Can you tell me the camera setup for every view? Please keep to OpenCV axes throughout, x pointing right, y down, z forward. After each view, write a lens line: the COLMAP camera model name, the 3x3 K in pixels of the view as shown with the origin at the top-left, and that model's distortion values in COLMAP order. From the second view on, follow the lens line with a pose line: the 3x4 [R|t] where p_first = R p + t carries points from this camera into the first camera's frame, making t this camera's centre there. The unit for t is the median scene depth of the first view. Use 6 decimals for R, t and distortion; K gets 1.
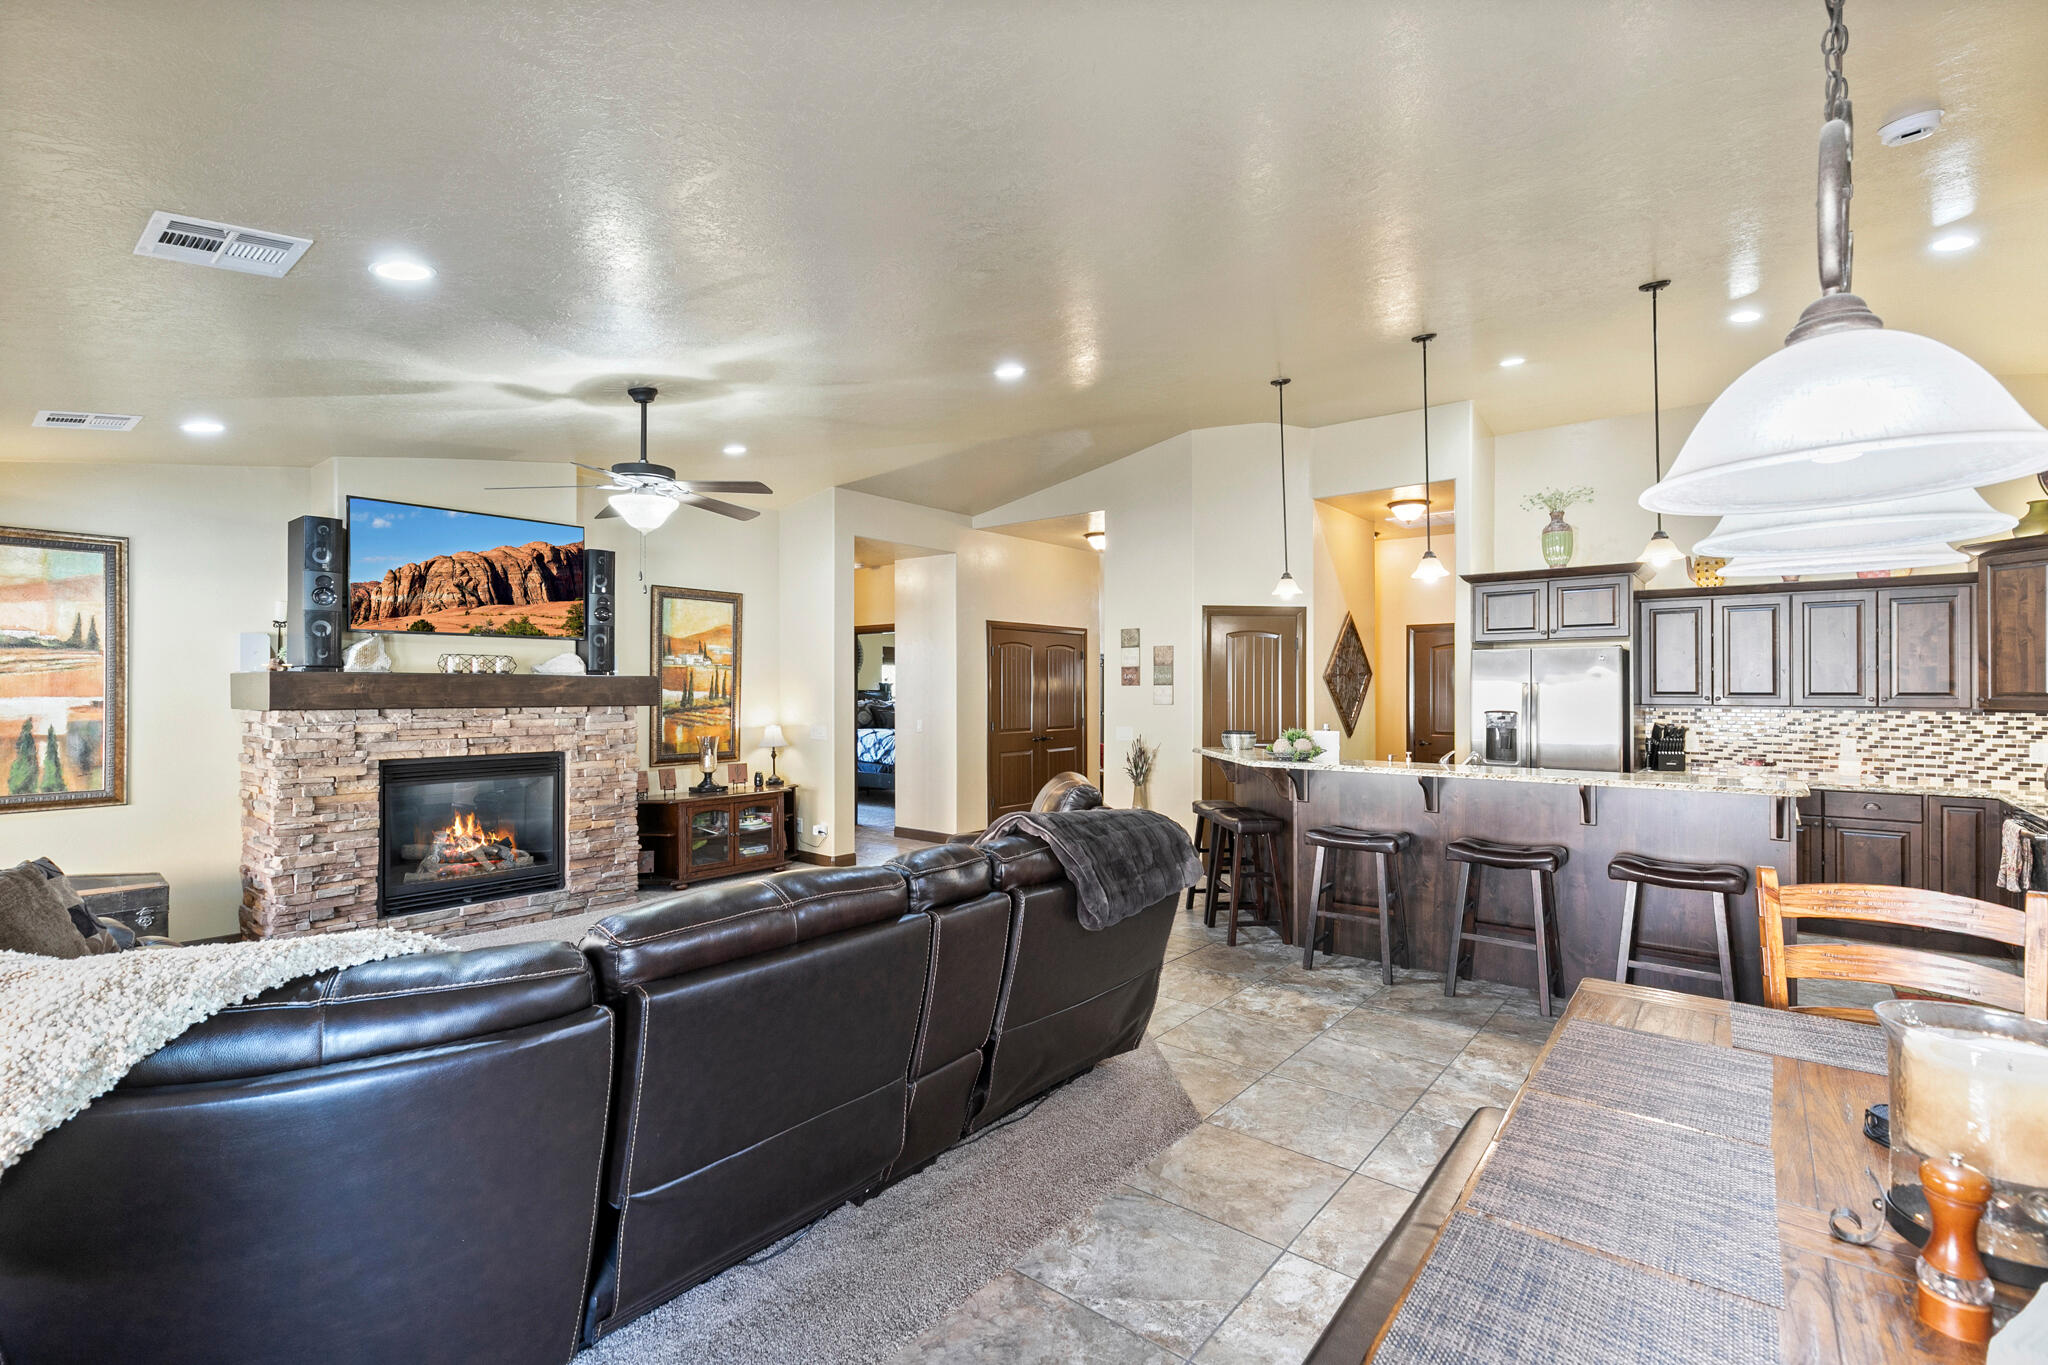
lens RADIAL K [[944.8, 0, 1022.1], [0, 944.8, 686.1], [0, 0, 1]] dist [0.008330, 0.000391]
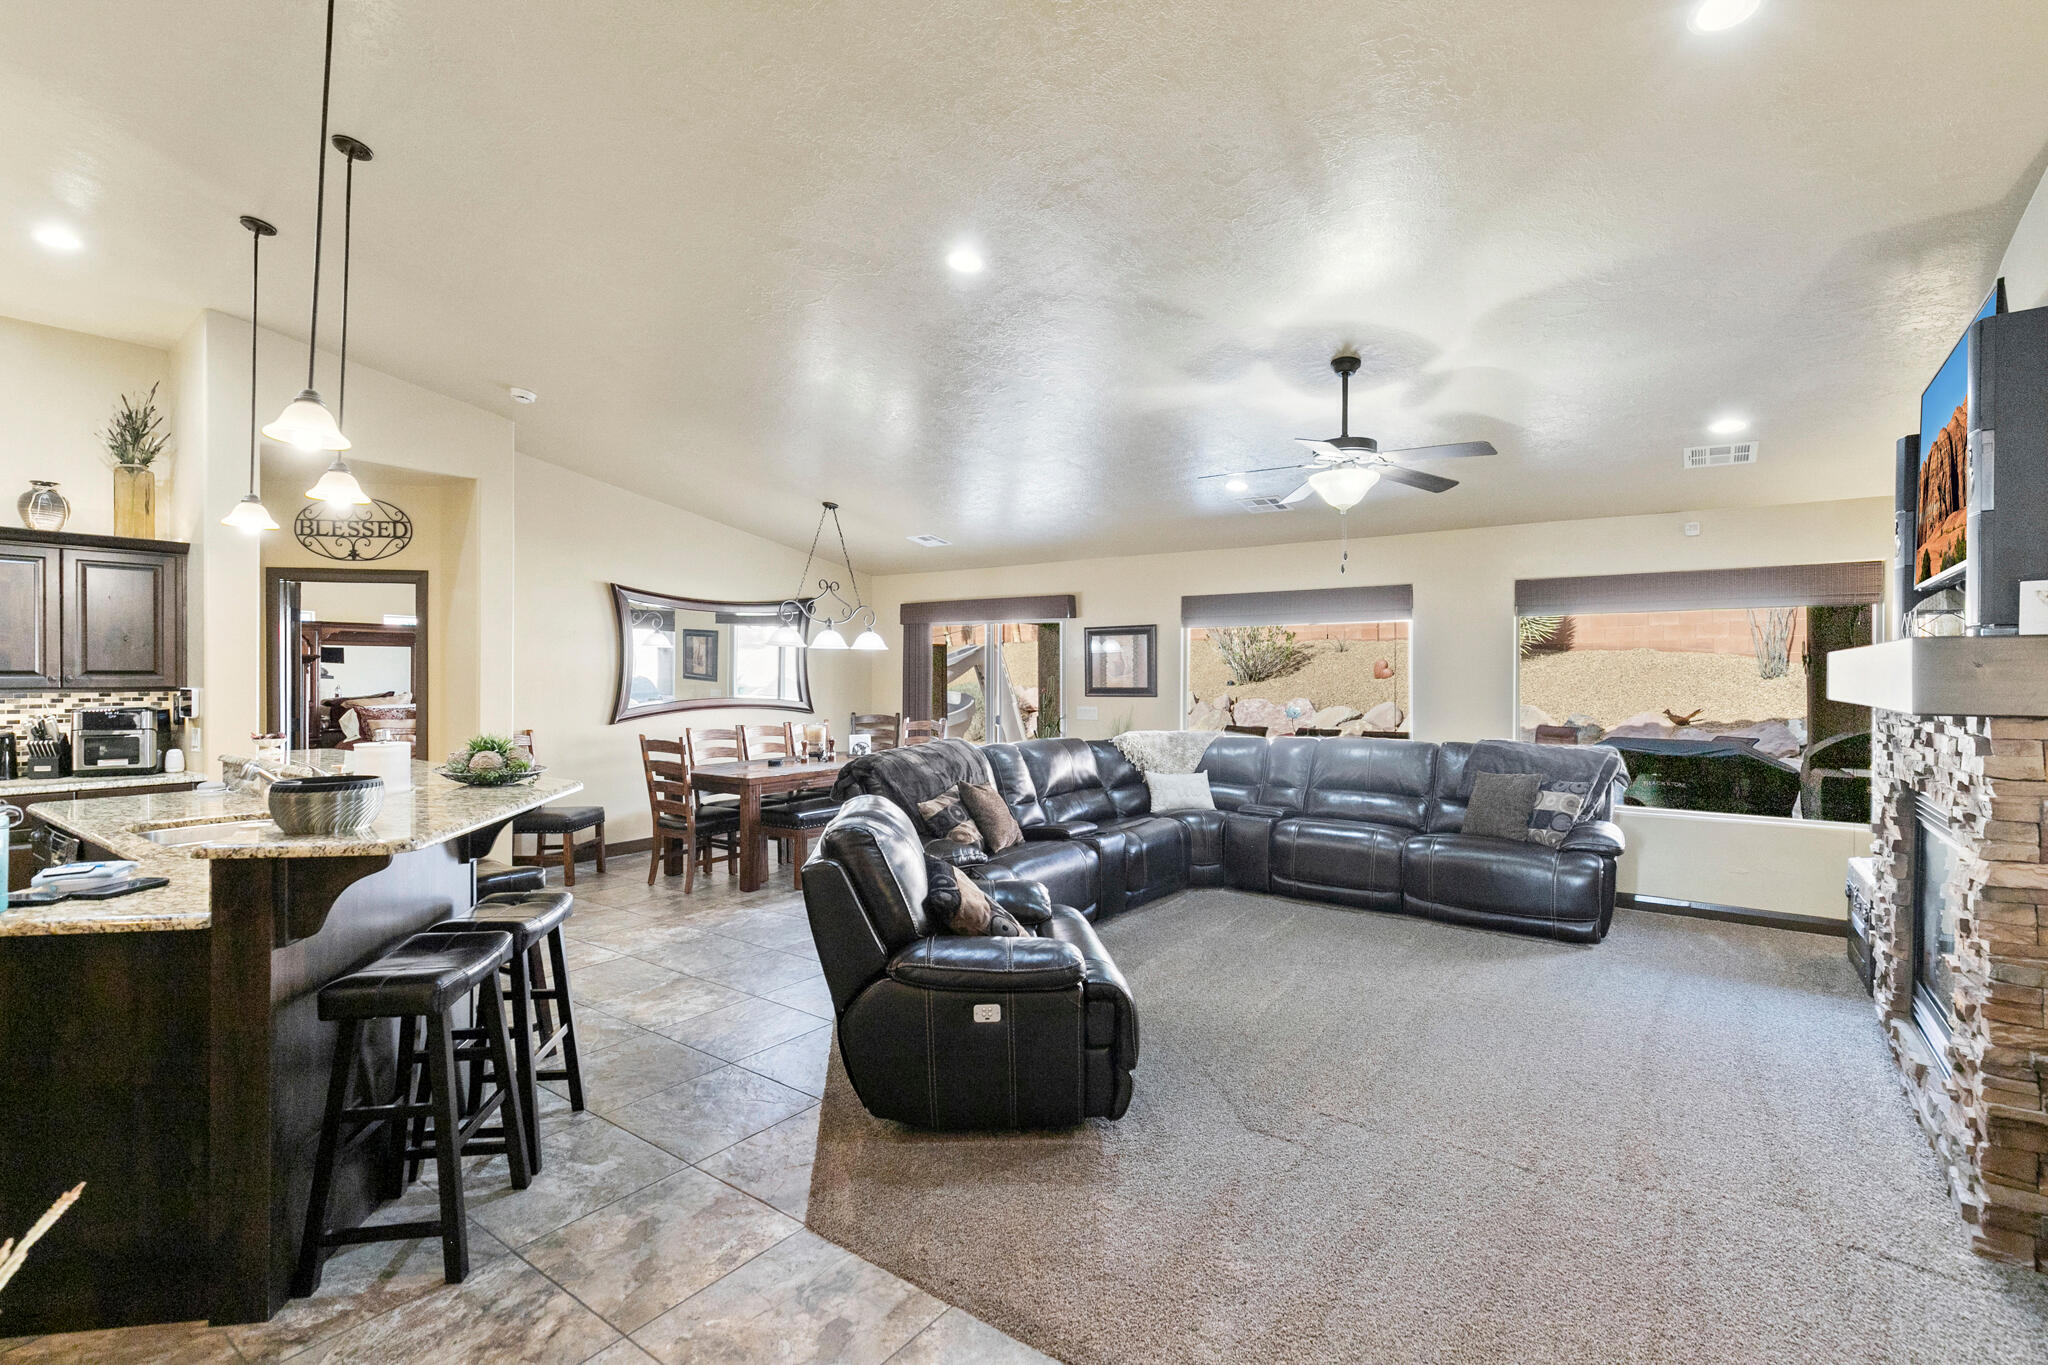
lens RADIAL K [[944.8, 0, 1034.0], [0, 944.8, 675.2], [0, 0, 1]] dist [0.008330, 0.000391]
pose [[-0.998313, -0.004517, -0.057879, -0.021319], [-0.004320, 0.999984, -0.003525, 0.009321], [0.057894, -0.003269, -0.998317, 1.506226]]
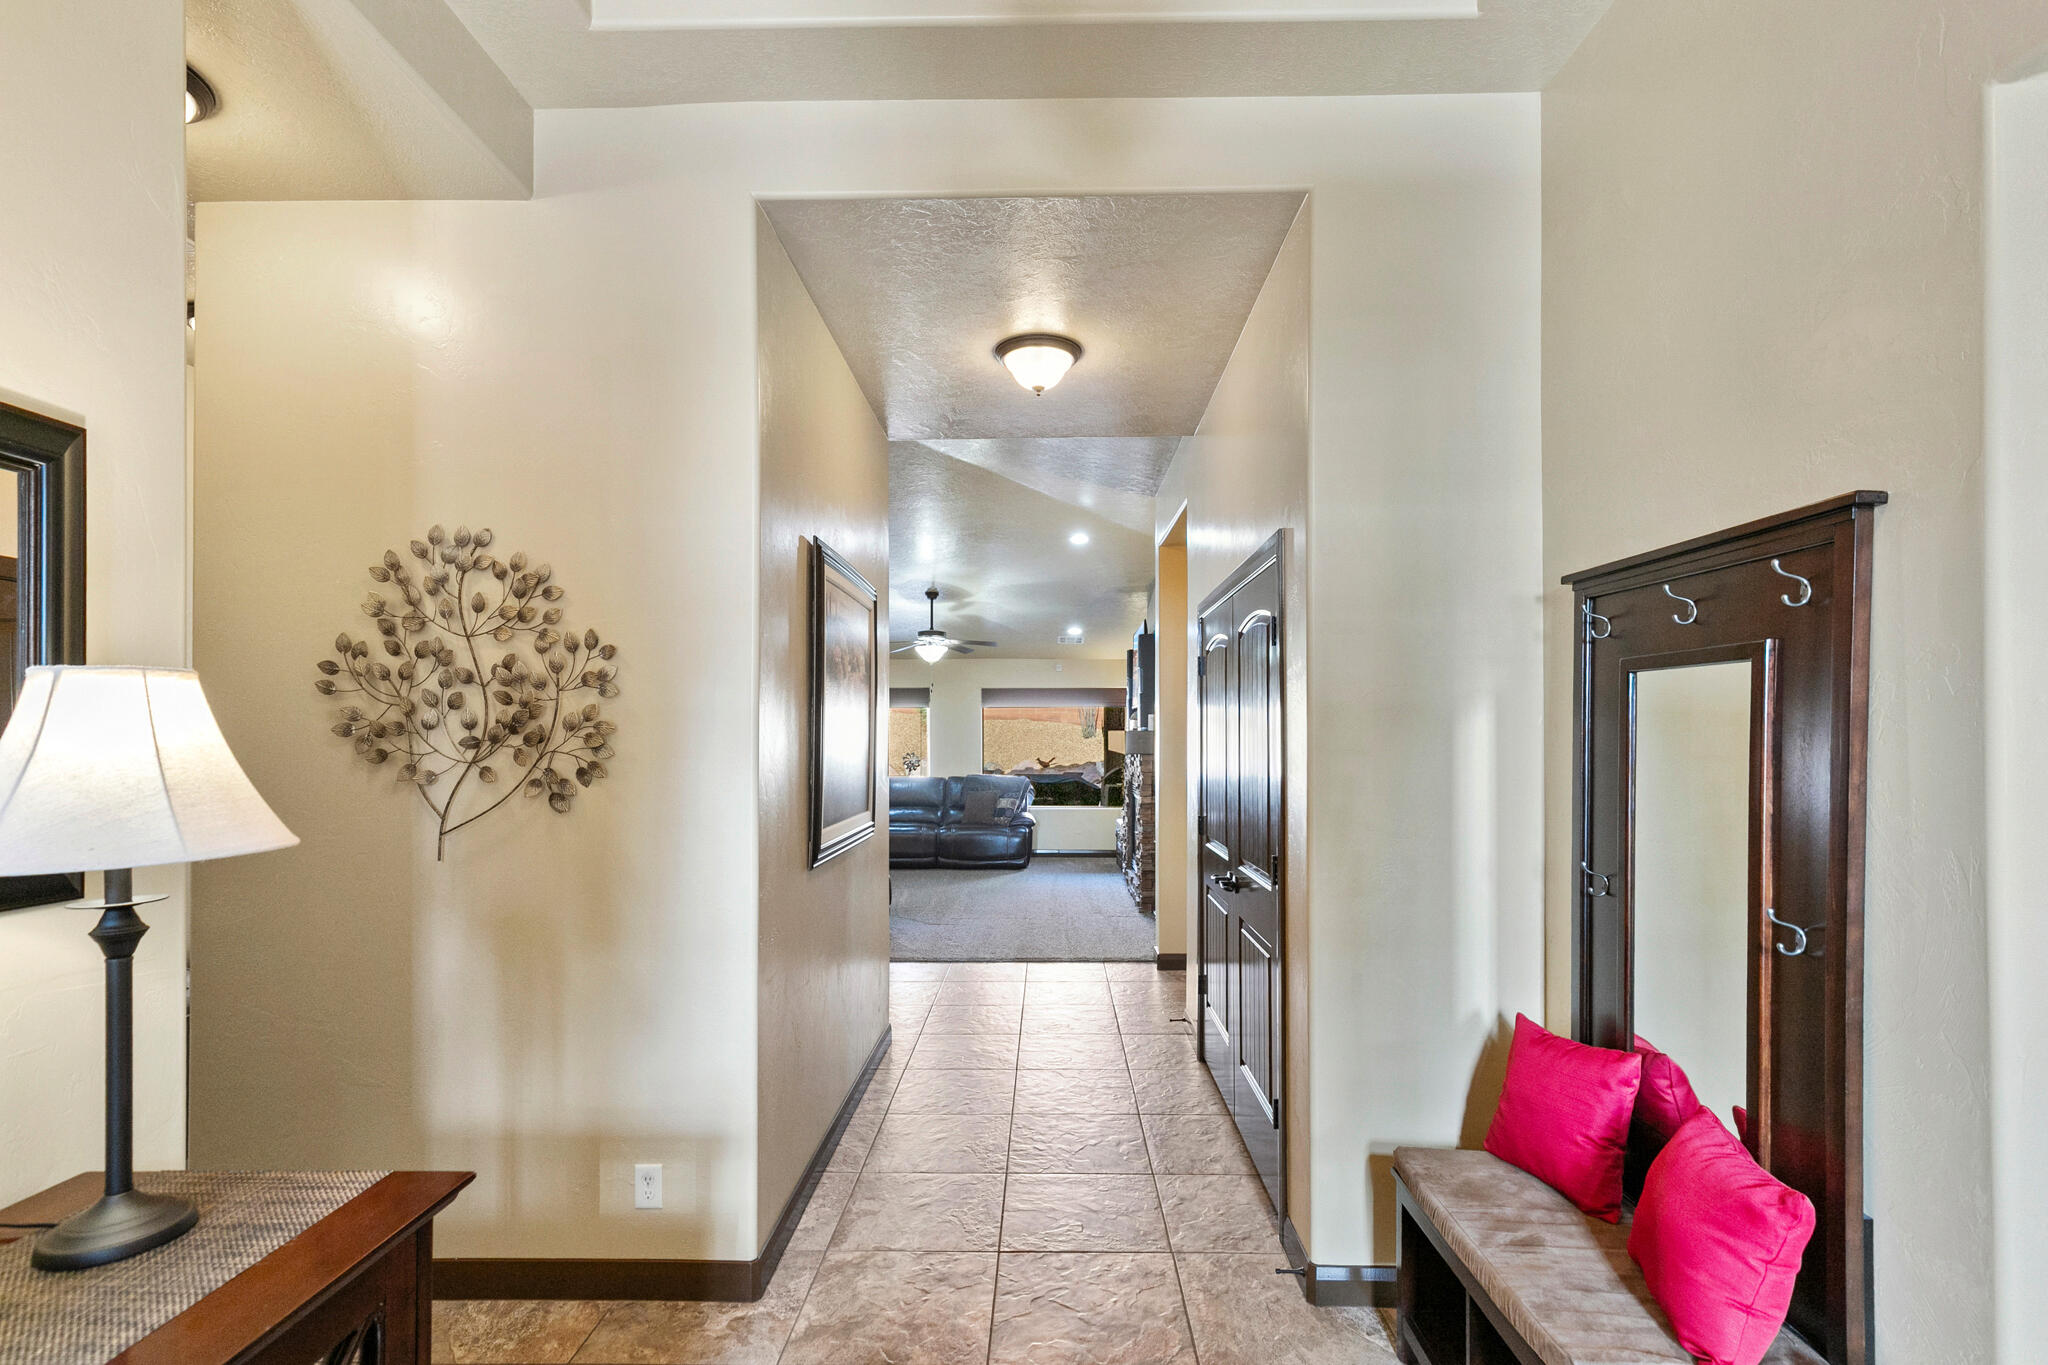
lens RADIAL K [[944.8, 0, 1028.6], [0, 944.8, 736.1], [0, 0, 1]] dist [0.008330, 0.000391]
pose [[-0.791202, 0.000797, -0.611554, 0.522281], [0.001825, 0.999998, -0.001057, -0.002509], [0.611552, -0.001953, -0.791202, 2.114304]]
